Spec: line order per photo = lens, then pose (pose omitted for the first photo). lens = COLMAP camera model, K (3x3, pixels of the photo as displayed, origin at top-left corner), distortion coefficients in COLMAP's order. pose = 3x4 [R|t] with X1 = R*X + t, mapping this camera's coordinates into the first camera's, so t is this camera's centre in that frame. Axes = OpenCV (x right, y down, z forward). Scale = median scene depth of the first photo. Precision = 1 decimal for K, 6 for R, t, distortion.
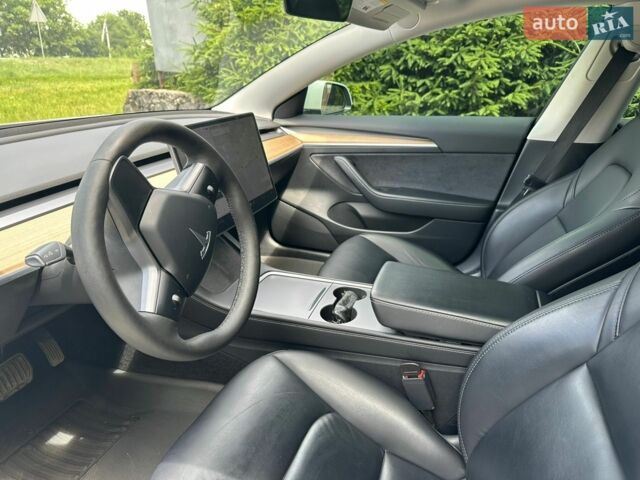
lens RADIAL K [[466.6, 0, 319.3], [0, 466.6, 244.8], [0, 0, 1]] dist [0.078889, -0.113589]
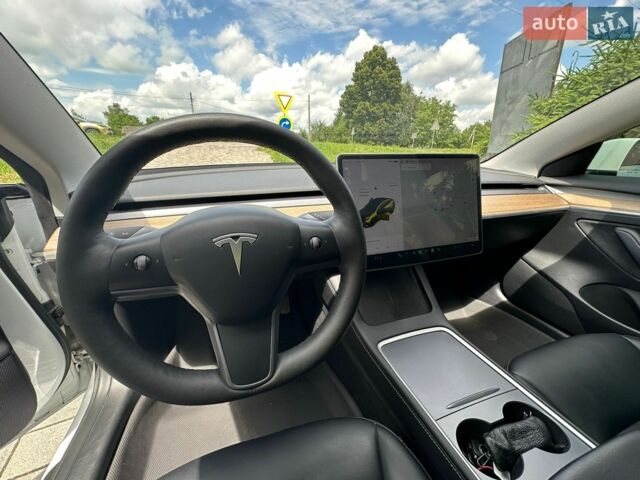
lens RADIAL K [[262.3, 0, 320.0], [0, 262.3, 240.0], [0, 0, 1]] dist [0.014206, -0.000185]
pose [[0.622918, 0.257081, -0.738838, 0.061321], [-0.295740, 0.951758, 0.081827, -0.057632], [0.724231, 0.167532, 0.668896, 0.345694]]
